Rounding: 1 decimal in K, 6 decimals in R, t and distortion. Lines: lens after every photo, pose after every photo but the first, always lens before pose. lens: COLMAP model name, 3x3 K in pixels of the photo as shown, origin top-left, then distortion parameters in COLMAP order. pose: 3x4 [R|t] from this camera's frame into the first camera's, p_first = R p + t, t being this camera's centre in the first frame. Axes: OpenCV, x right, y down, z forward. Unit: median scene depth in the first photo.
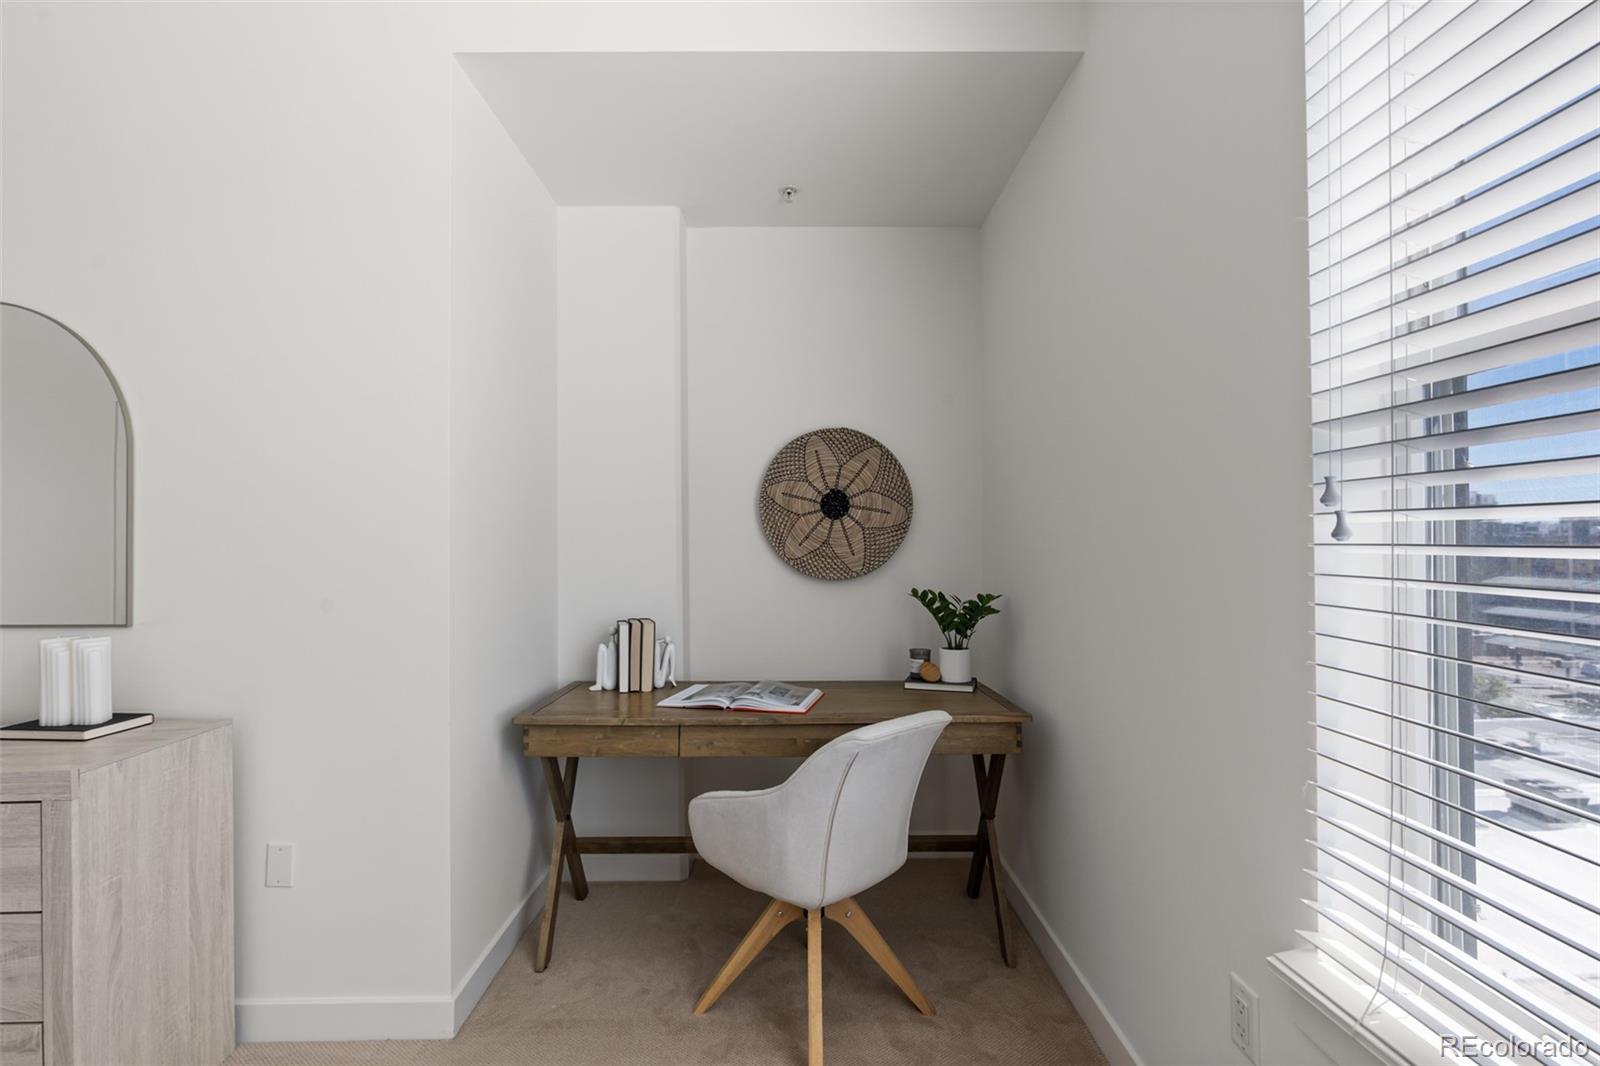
lens RADIAL K [[728.1, 0, 814.7], [0, 728.1, 532.1], [0, 0, 1]] dist [0.001096, -0.000877]
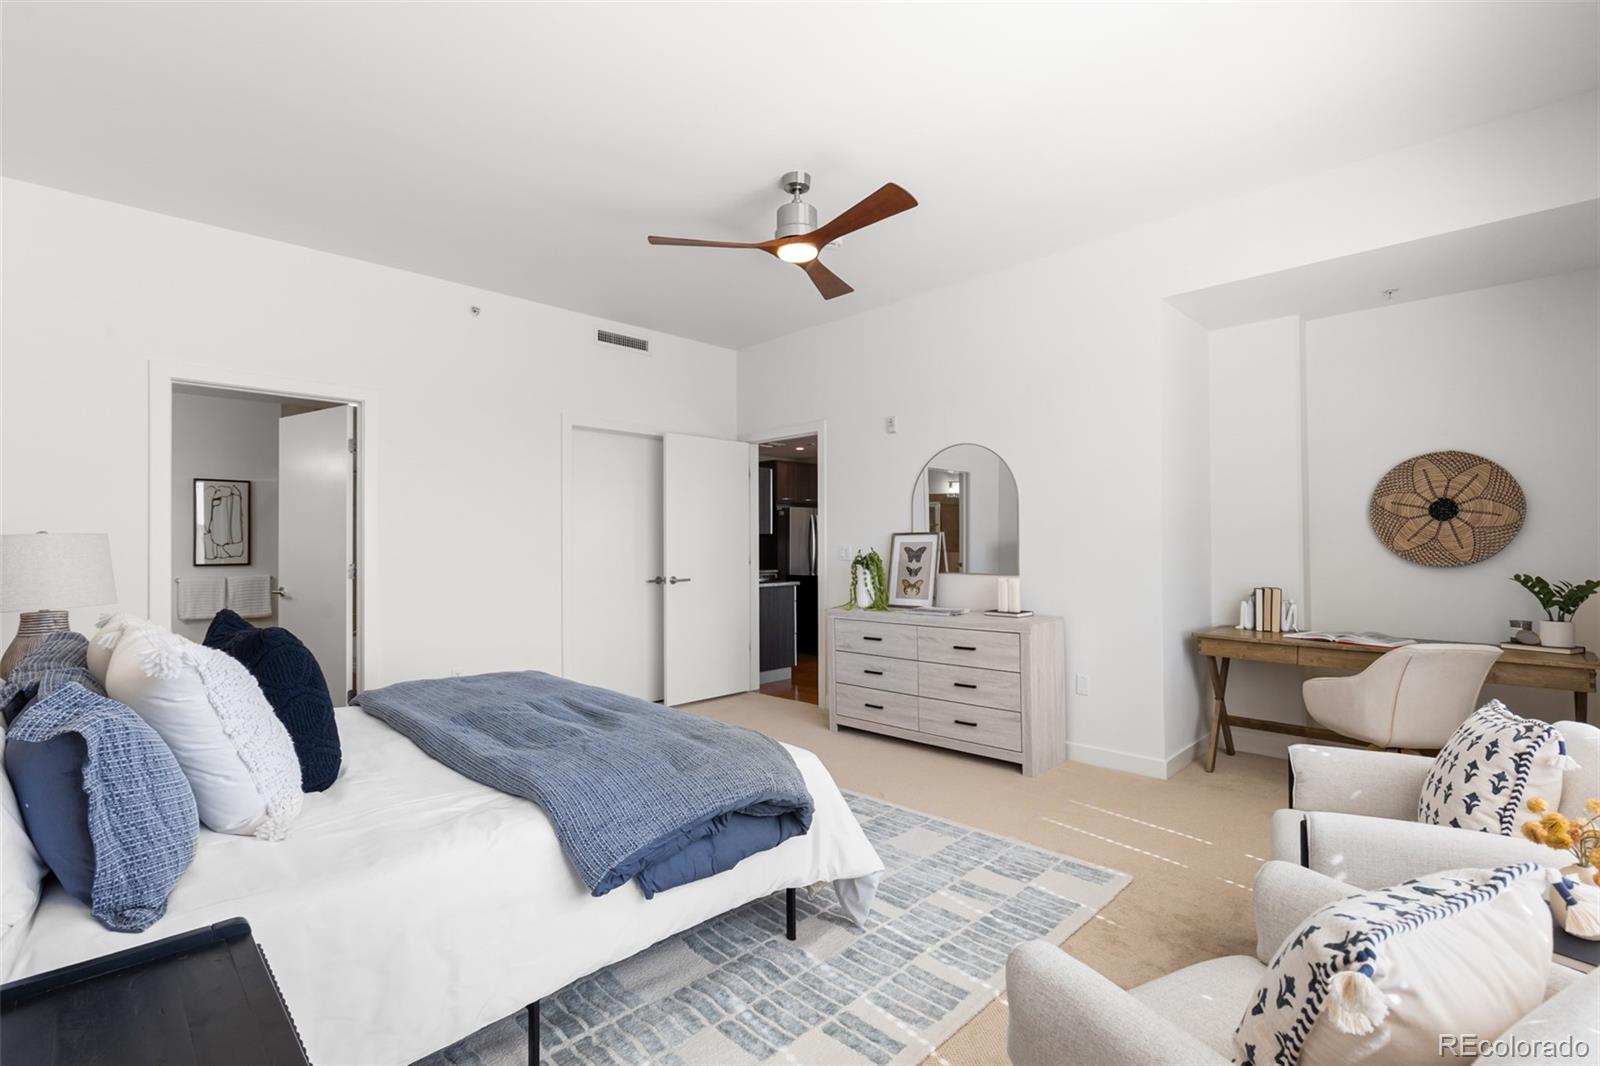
lens RADIAL K [[728.1, 0, 793.1], [0, 728.1, 537.5], [0, 0, 1]] dist [0.001096, -0.000877]
pose [[0.682155, -0.005601, -0.731187, 0.213674], [0.012589, 0.999912, 0.004084, -0.009257], [0.731100, -0.011991, 0.682165, -0.851676]]
